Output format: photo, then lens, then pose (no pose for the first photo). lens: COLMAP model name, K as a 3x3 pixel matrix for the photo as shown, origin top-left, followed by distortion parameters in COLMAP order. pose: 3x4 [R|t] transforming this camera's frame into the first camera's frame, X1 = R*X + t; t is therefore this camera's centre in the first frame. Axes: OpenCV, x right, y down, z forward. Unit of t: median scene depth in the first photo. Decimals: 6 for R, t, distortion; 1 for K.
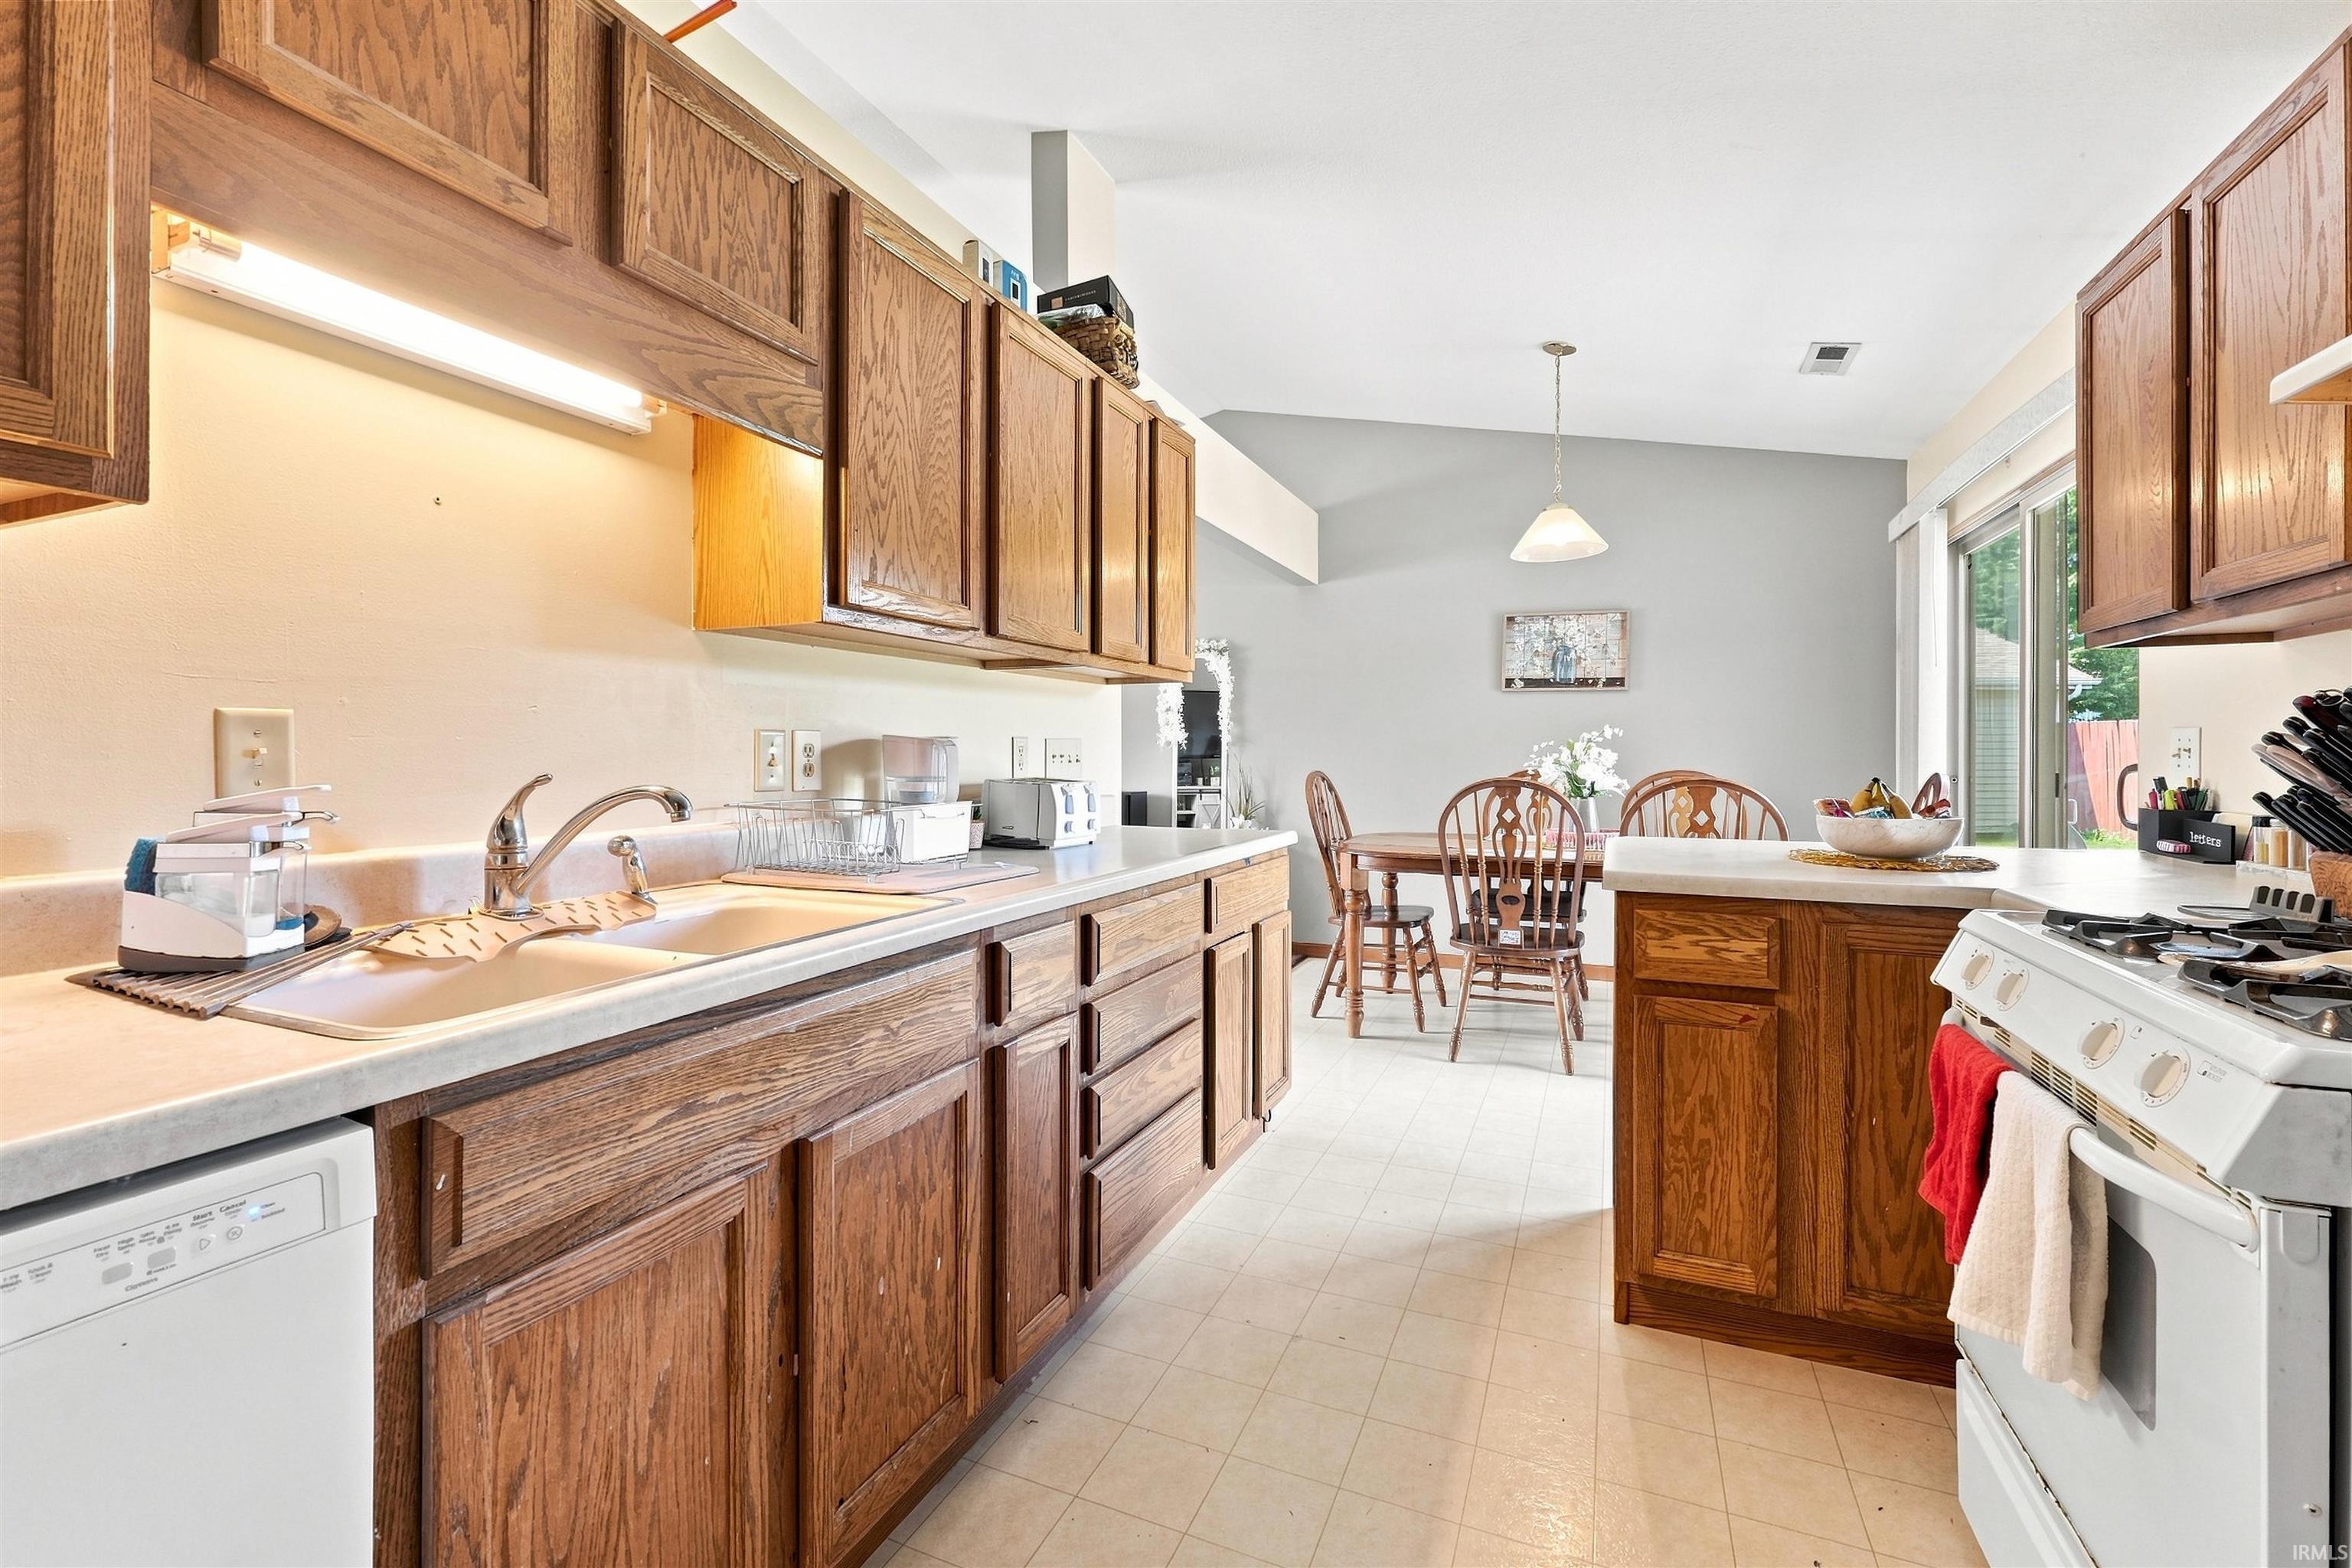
lens RADIAL K [[1004.0, 0, 1127.7], [0, 1004.0, 762.0], [0, 0, 1]] dist [-0.005139, 0.000491]
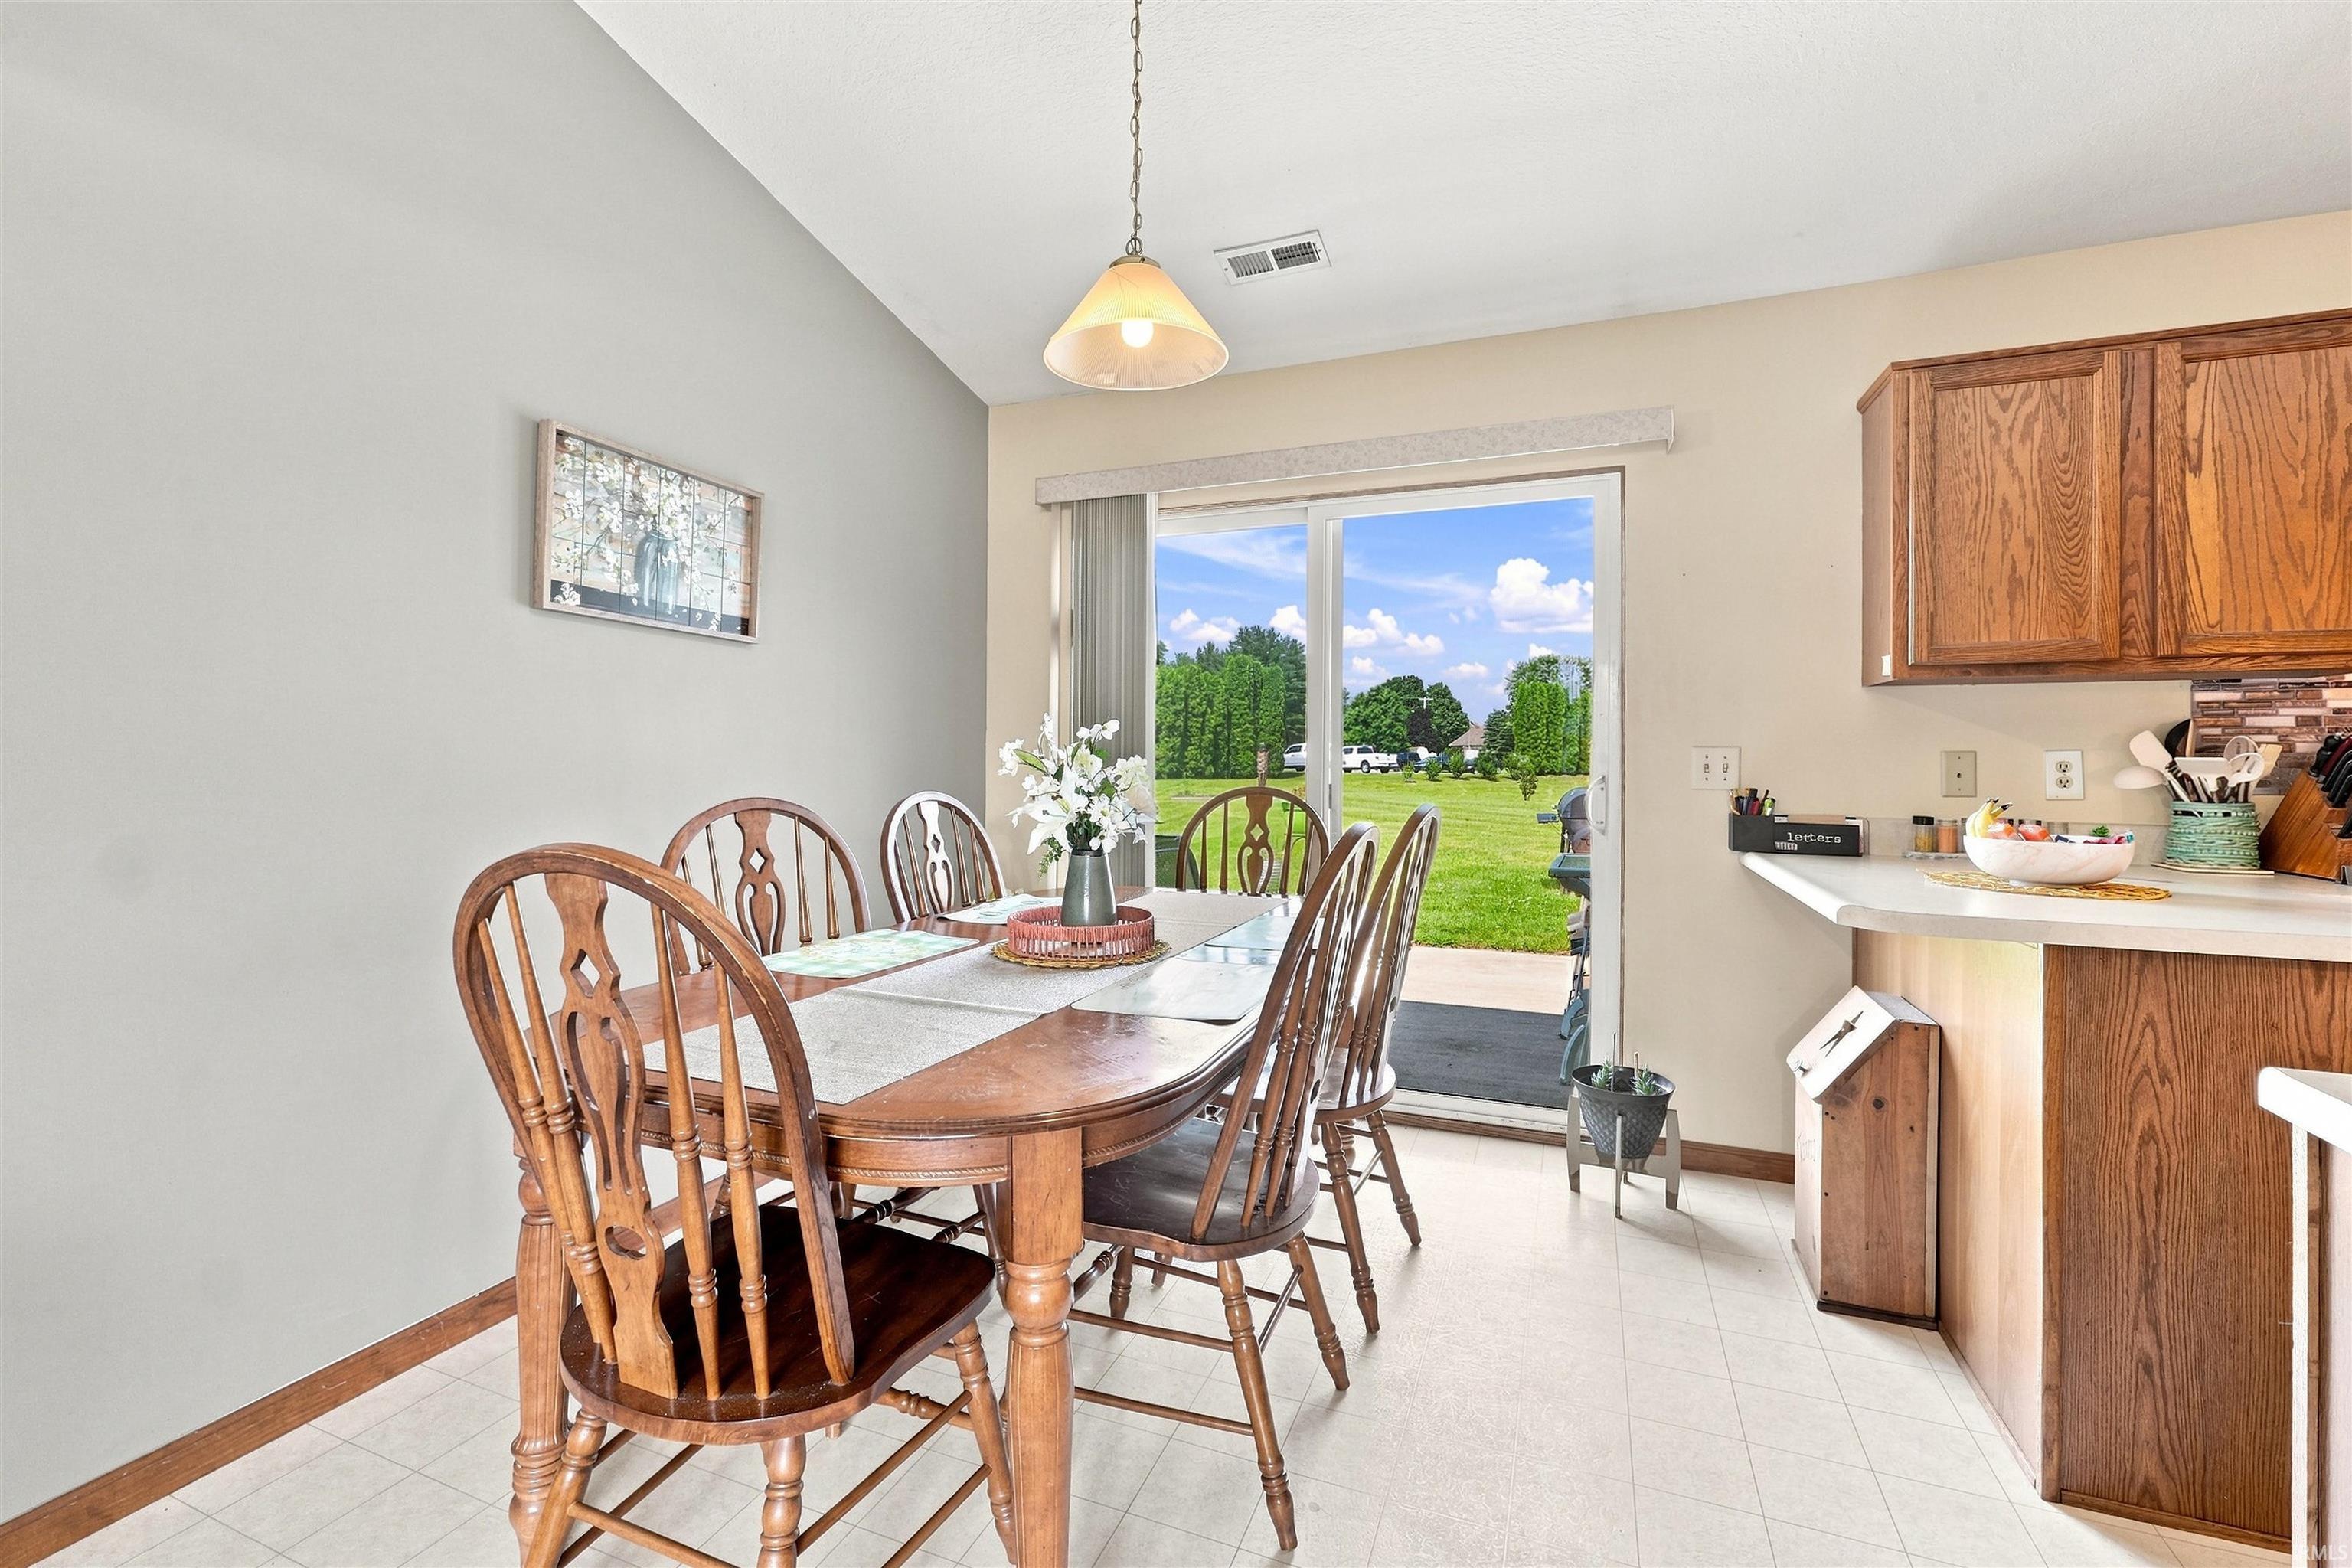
lens RADIAL K [[1004.0, 0, 1179.3], [0, 1004.0, 766.5], [0, 0, 1]] dist [-0.005139, 0.000491]
pose [[-0.056207, -0.005486, 0.998404, -0.114447], [0.001238, 0.999984, 0.005564, -0.017915], [-0.998418, 0.001549, -0.056200, 1.756072]]
